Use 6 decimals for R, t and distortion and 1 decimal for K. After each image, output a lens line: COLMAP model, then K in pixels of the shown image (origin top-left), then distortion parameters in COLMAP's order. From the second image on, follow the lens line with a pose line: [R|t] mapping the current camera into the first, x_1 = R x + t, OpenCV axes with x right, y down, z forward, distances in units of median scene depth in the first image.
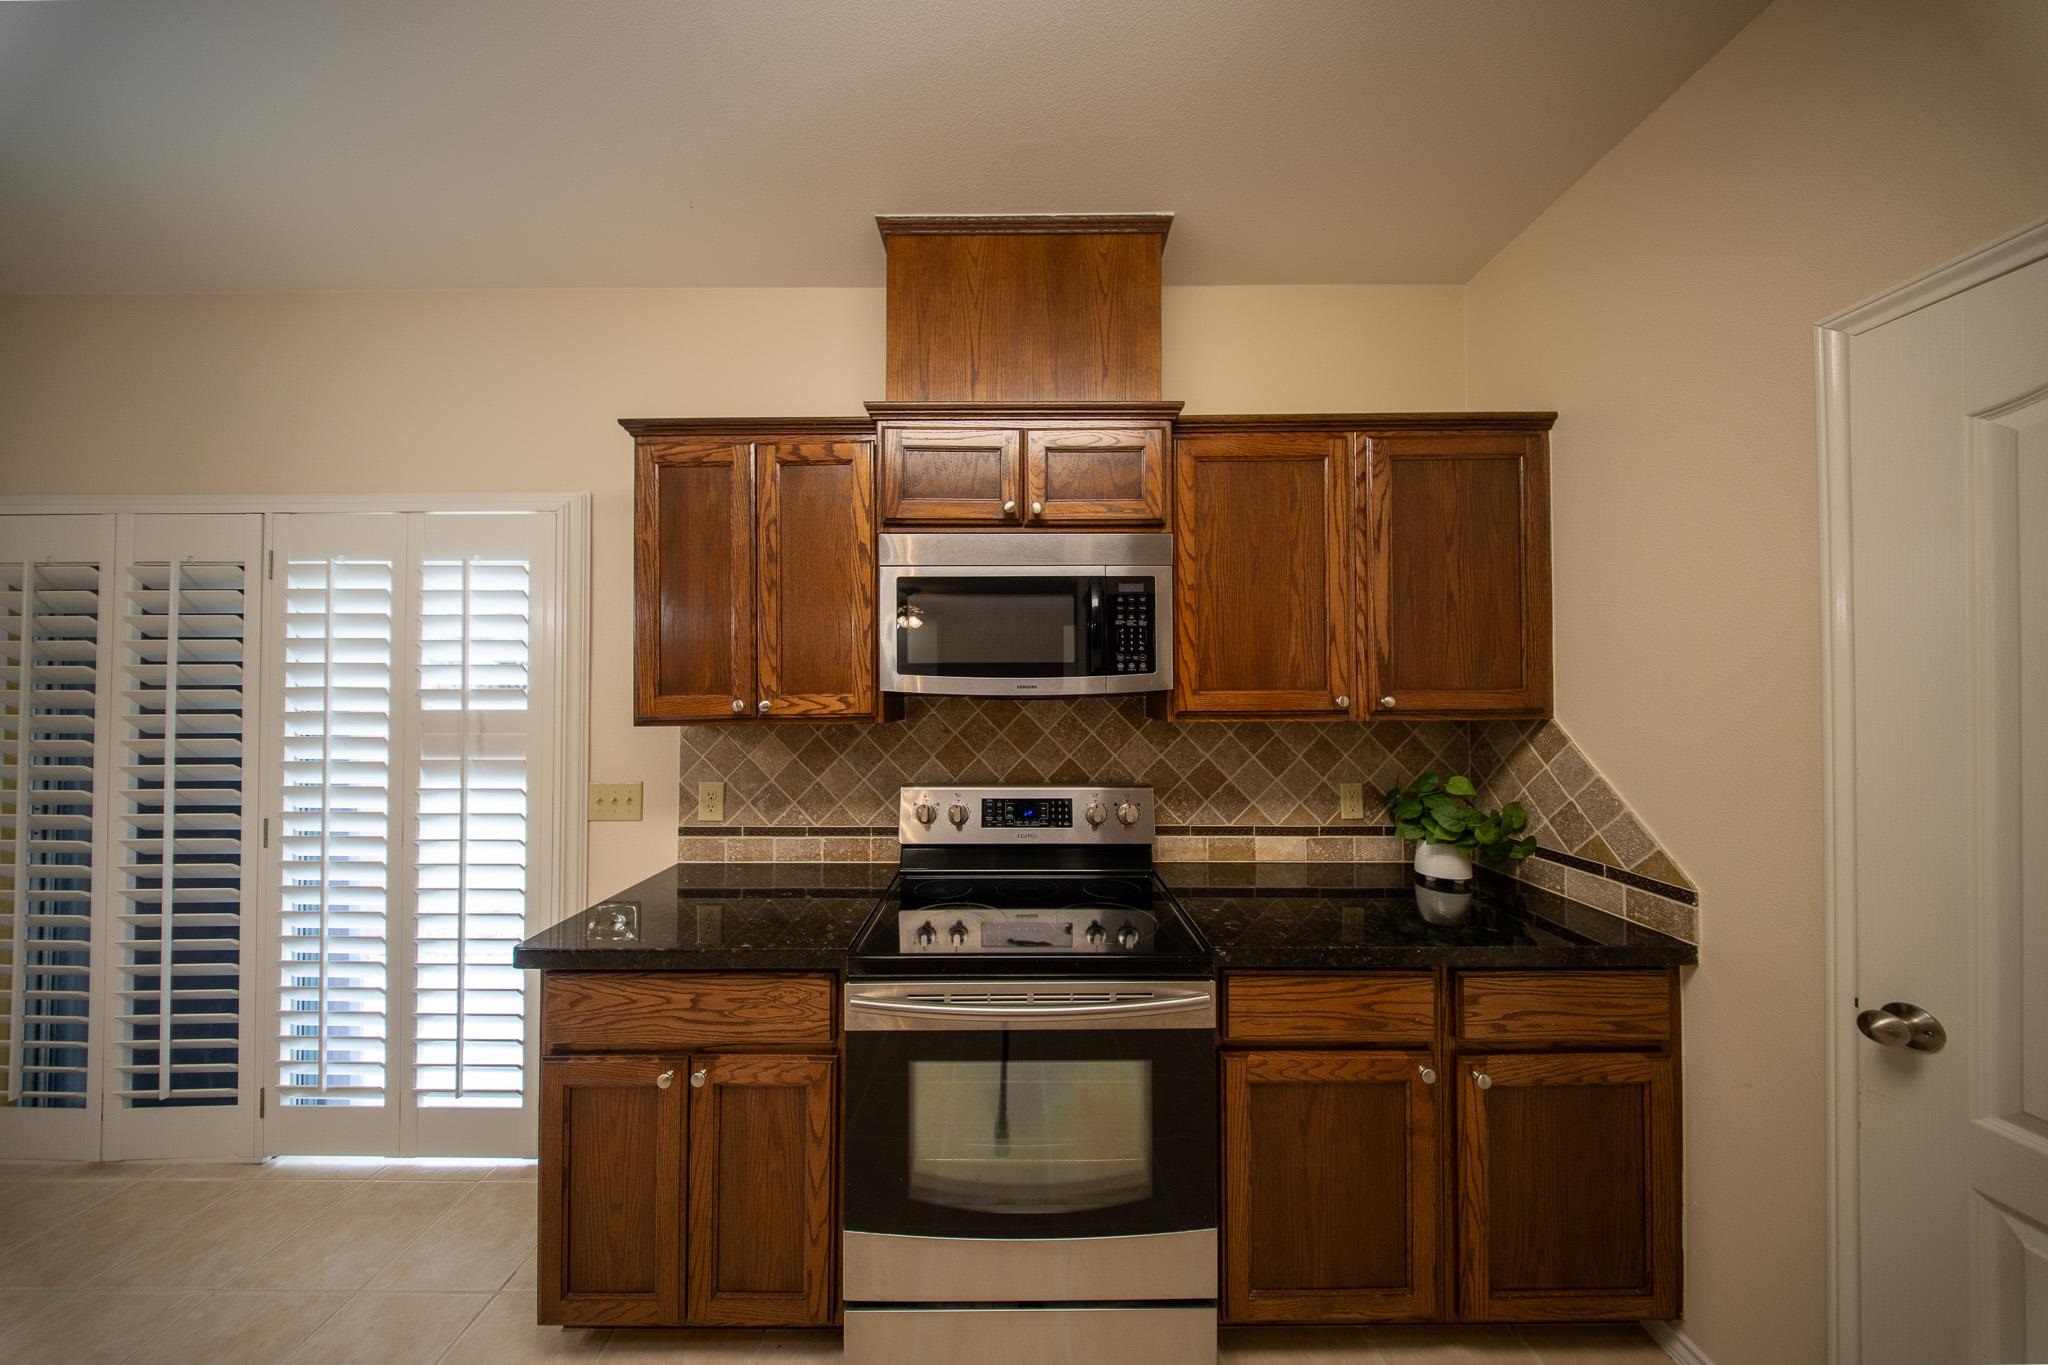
lens RADIAL K [[604.9, 0, 1024.0], [0, 604.9, 682.5], [0, 0, 1]] dist [0.005916, -0.000063]
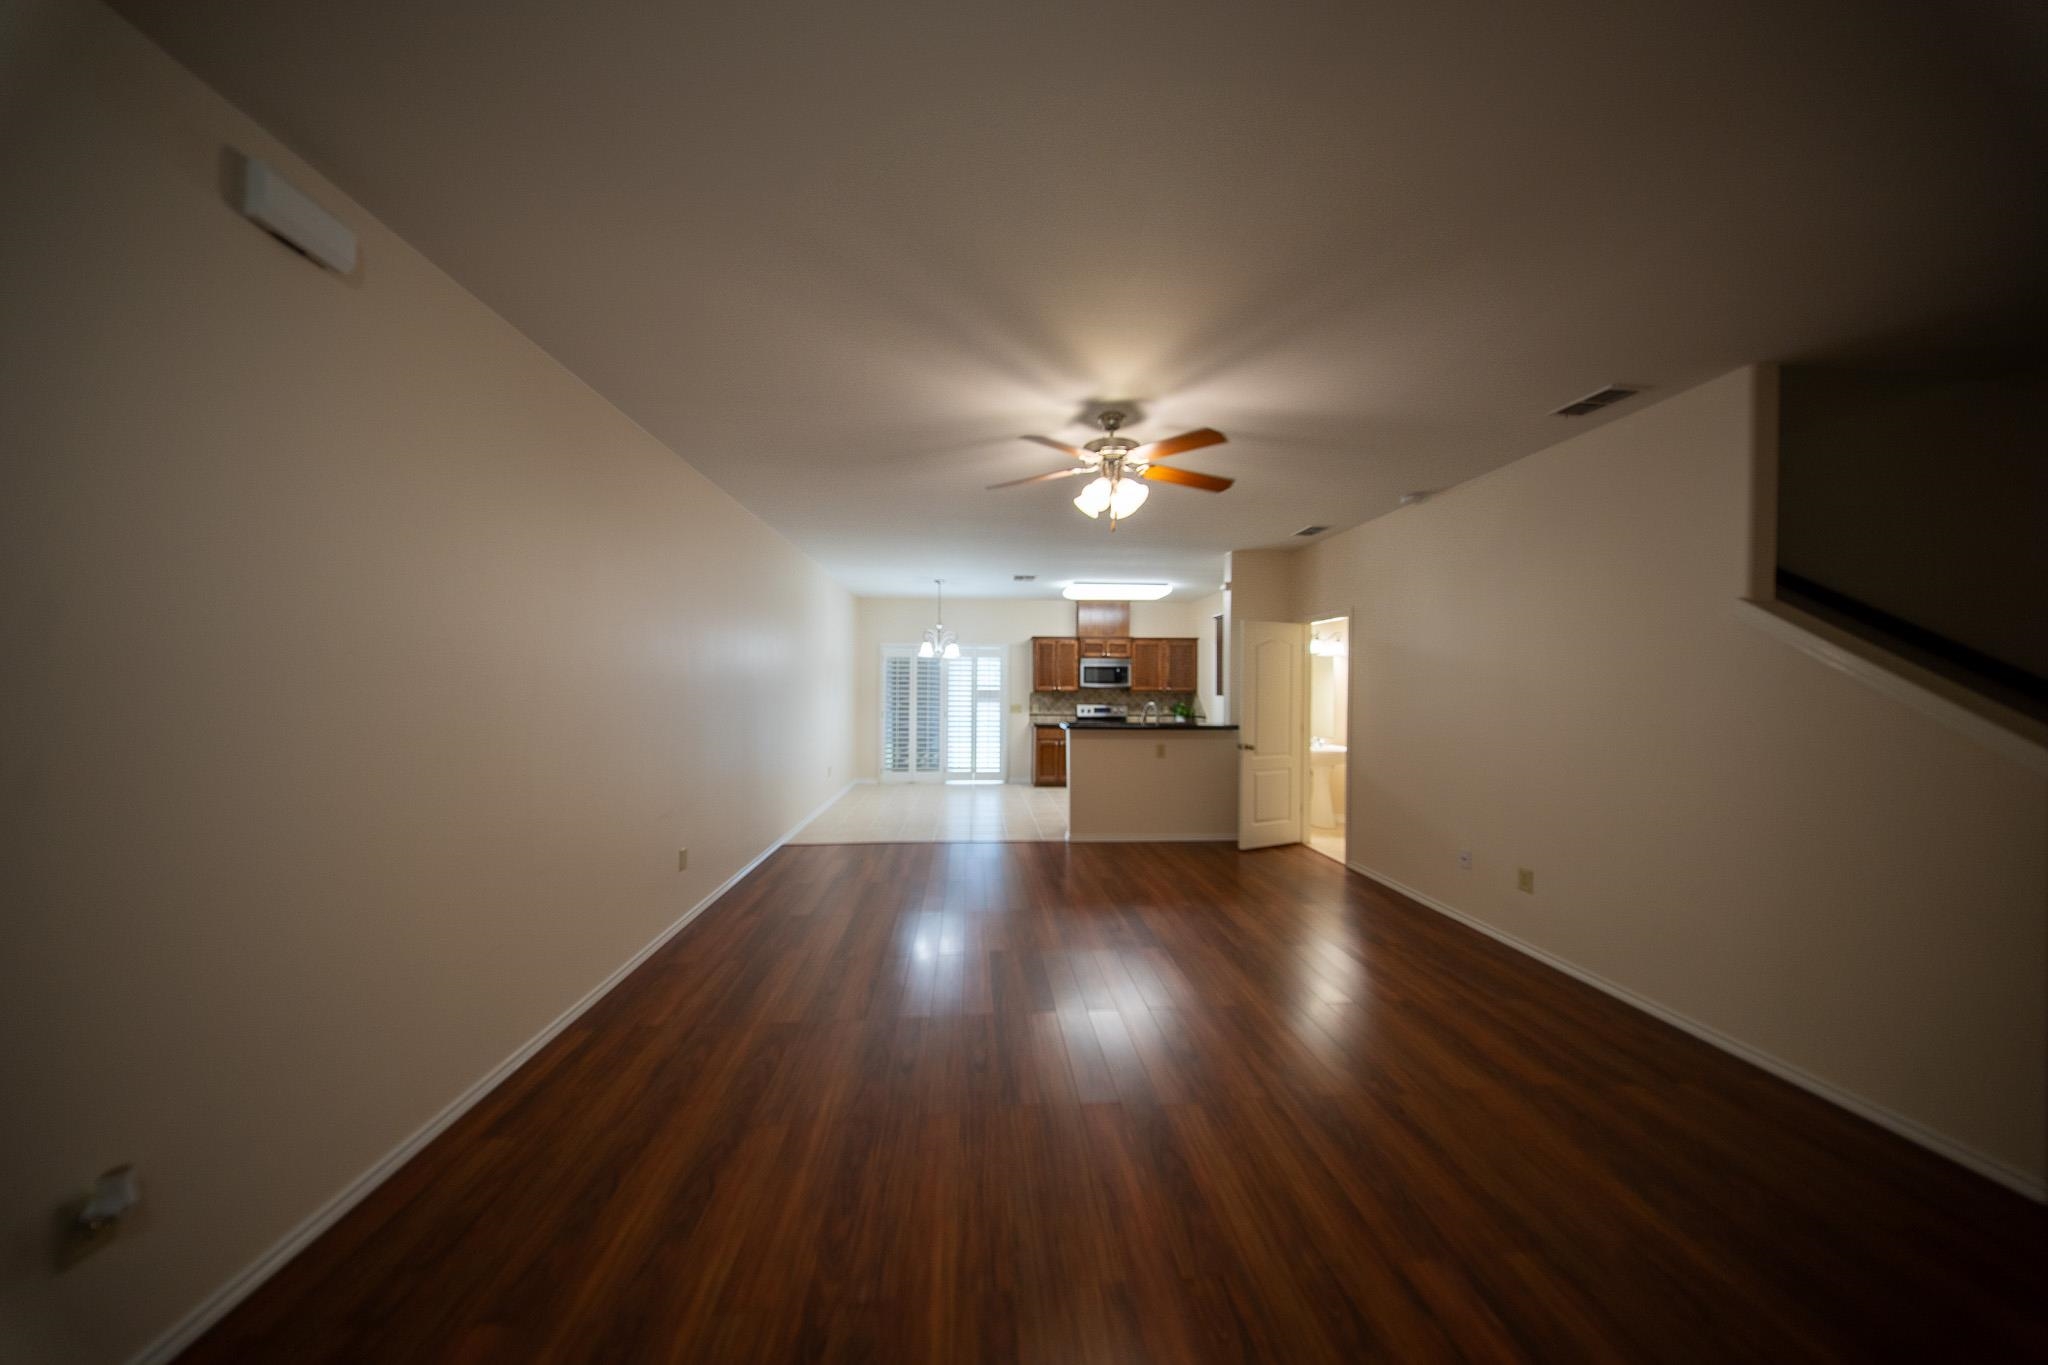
lens RADIAL K [[604.9, 0, 1024.0], [0, 604.9, 682.5], [0, 0, 1]] dist [0.005916, -0.000063]
pose [[0.996902, 0.010707, 0.077924, -1.050769], [-0.010861, 0.999940, 0.001558, -0.019357], [-0.077903, -0.002399, 0.996958, -4.007473]]
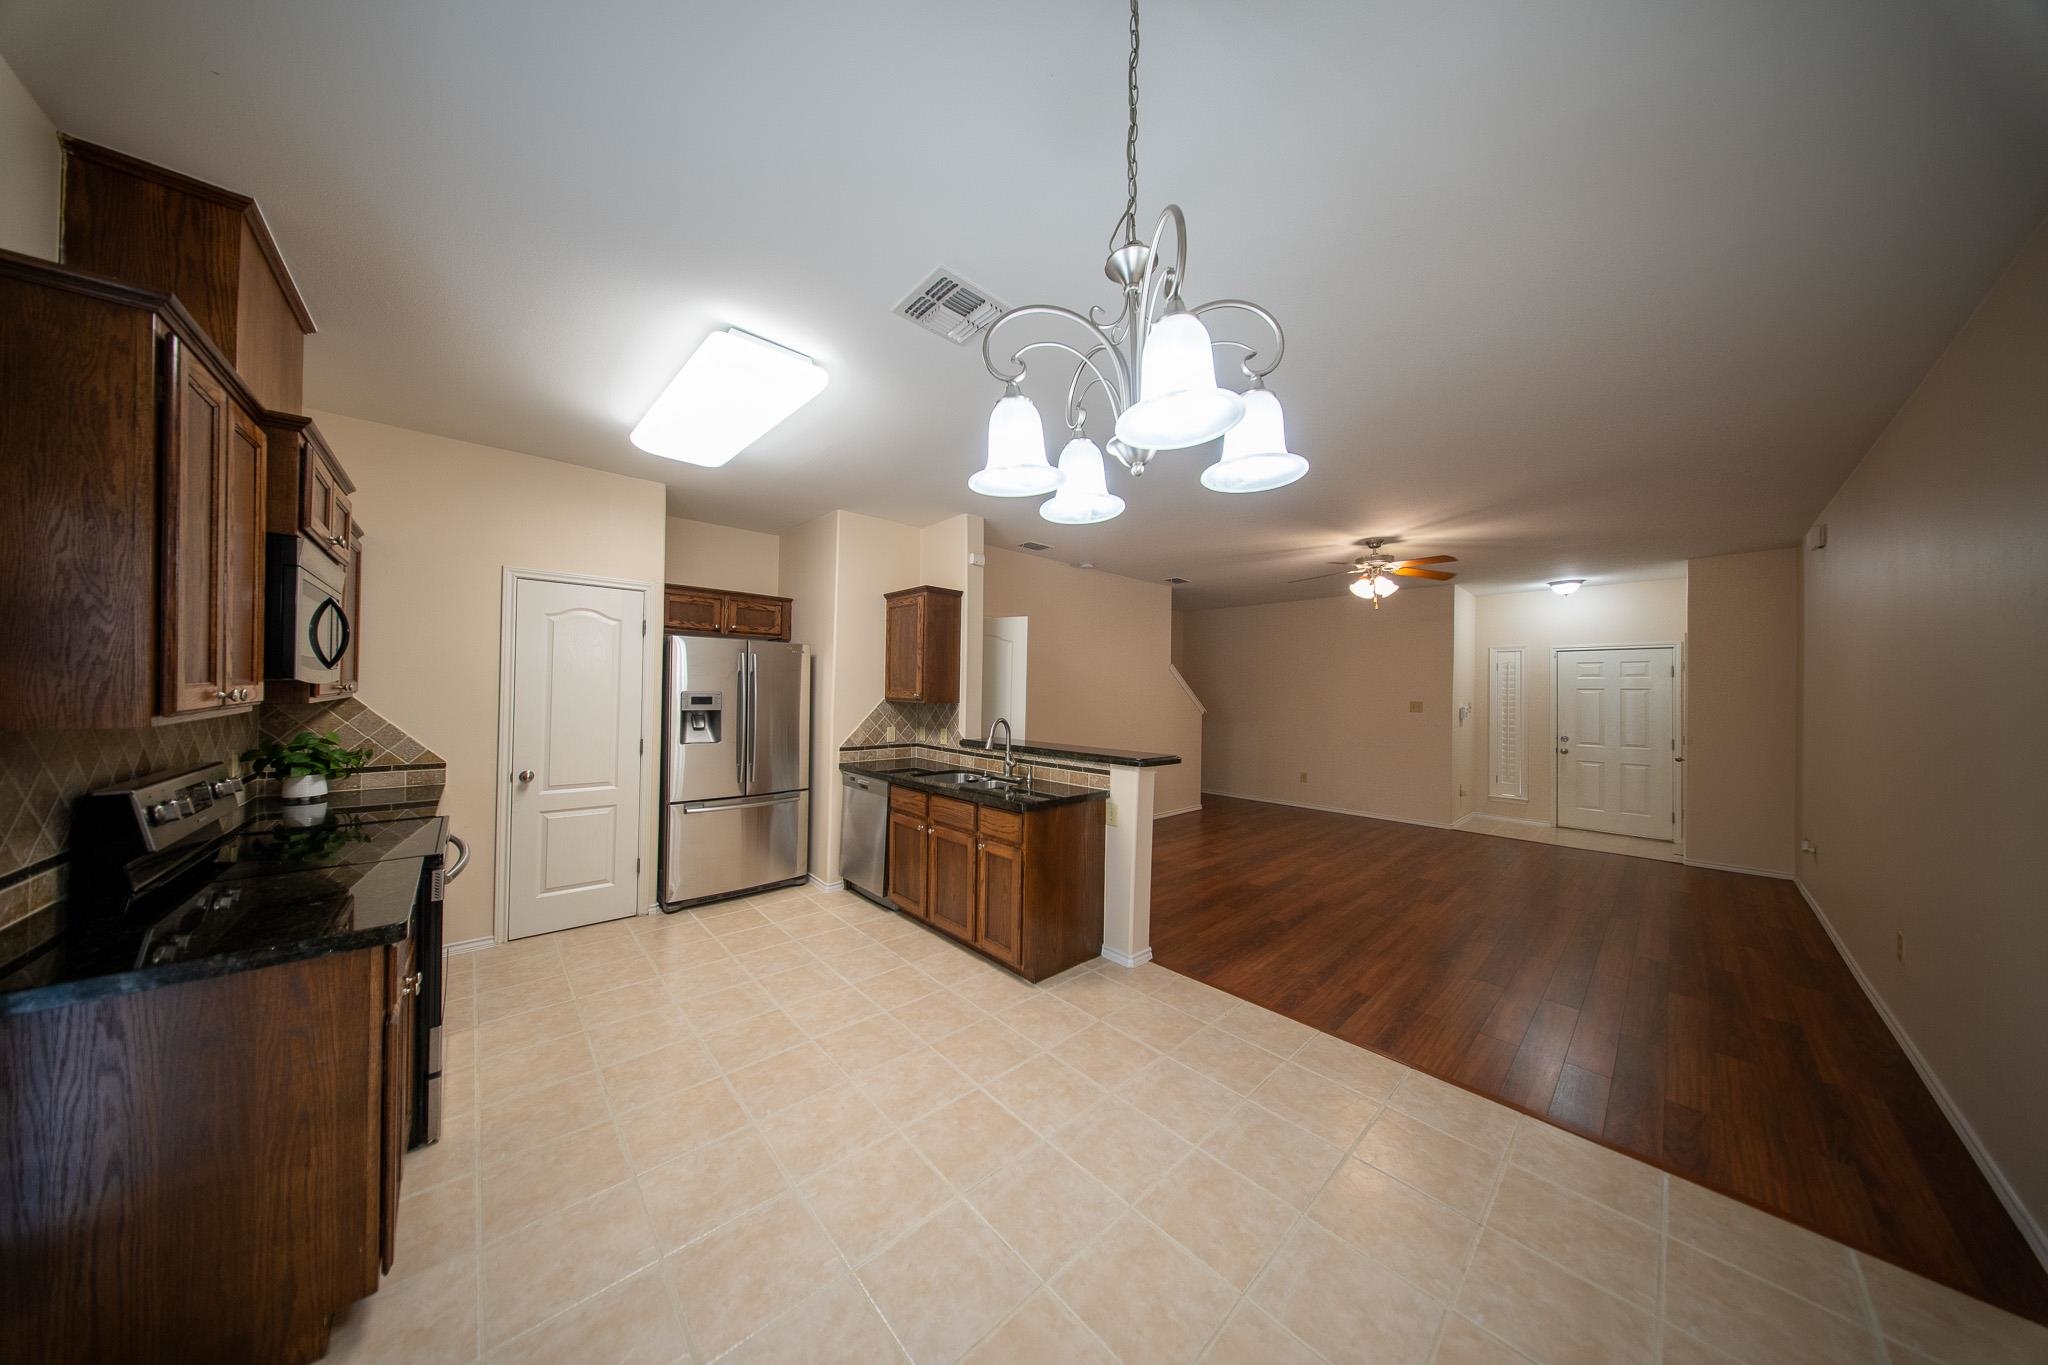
lens RADIAL K [[596.9, 0, 1019.8], [0, 596.9, 684.7], [0, 0, 1]] dist [0.009436, -0.004009]
pose [[-0.666530, 0.000450, 0.745478, -1.663912], [-0.021630, 0.999567, -0.019942, 0.018059], [-0.745164, -0.029417, -0.666232, 0.656267]]
